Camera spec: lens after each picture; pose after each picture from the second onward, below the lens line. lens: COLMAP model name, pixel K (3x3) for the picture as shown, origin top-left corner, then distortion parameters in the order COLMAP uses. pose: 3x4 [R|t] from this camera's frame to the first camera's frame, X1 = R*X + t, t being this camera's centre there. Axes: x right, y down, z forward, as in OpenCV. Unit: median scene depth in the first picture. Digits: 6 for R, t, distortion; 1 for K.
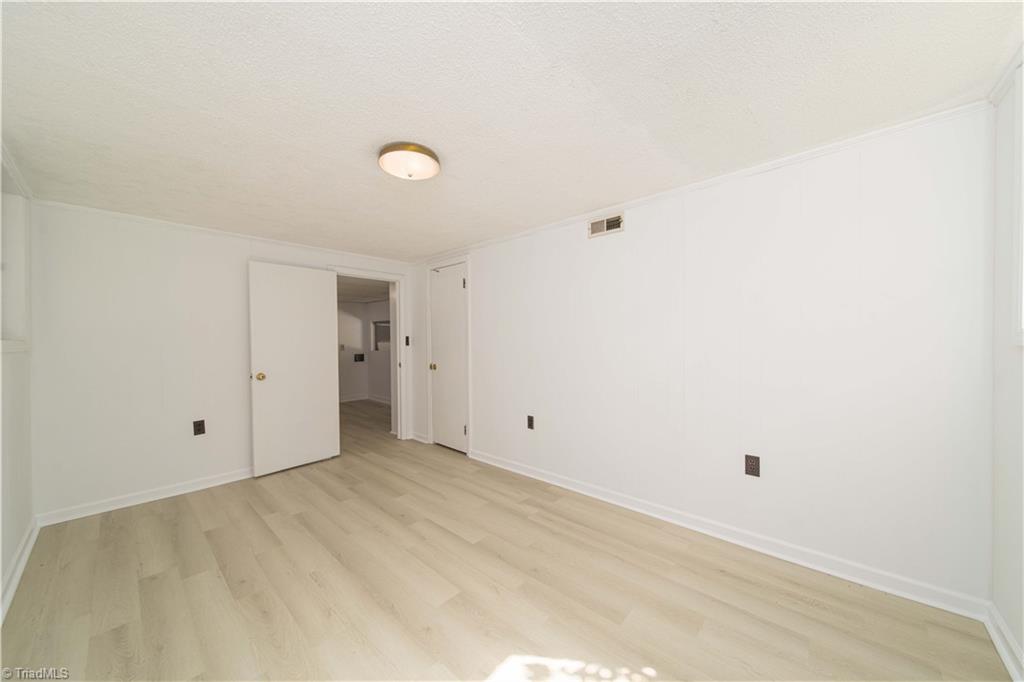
lens RADIAL K [[359.0, 0, 511.2], [0, 359.0, 341.6], [0, 0, 1]] dist [0.001499, -0.000586]
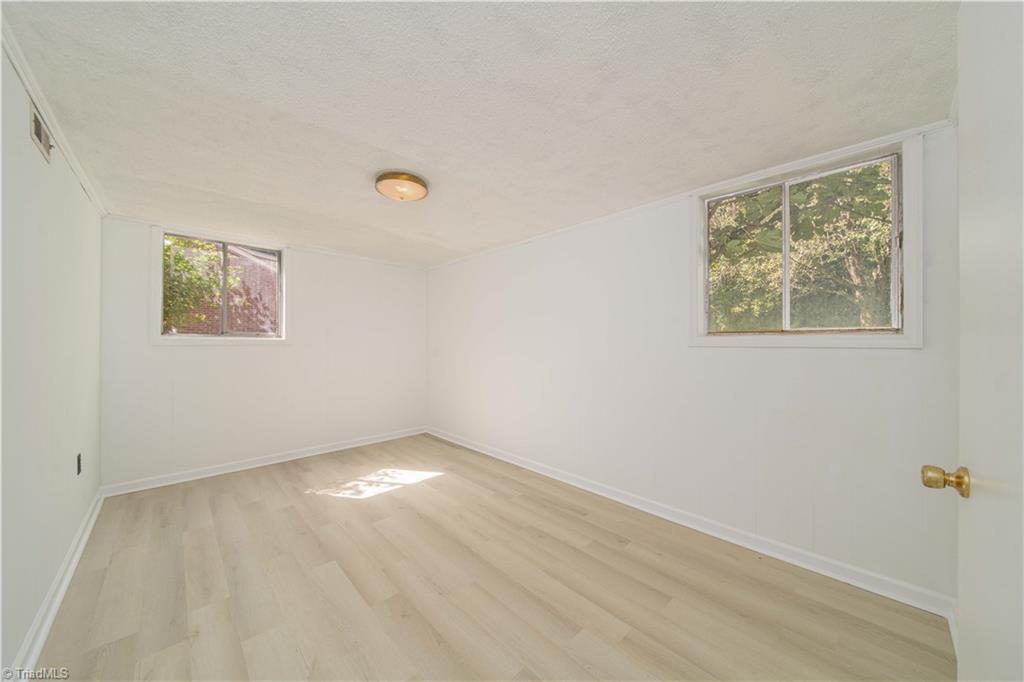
lens RADIAL K [[359.0, 0, 512.9], [0, 359.0, 342.6], [0, 0, 1]] dist [0.001499, -0.000586]
pose [[-0.997334, 0.010735, 0.072180, -0.692163], [0.010710, 0.999942, -0.000725, 0.009862], [-0.072184, 0.000050, -0.997391, 2.055327]]
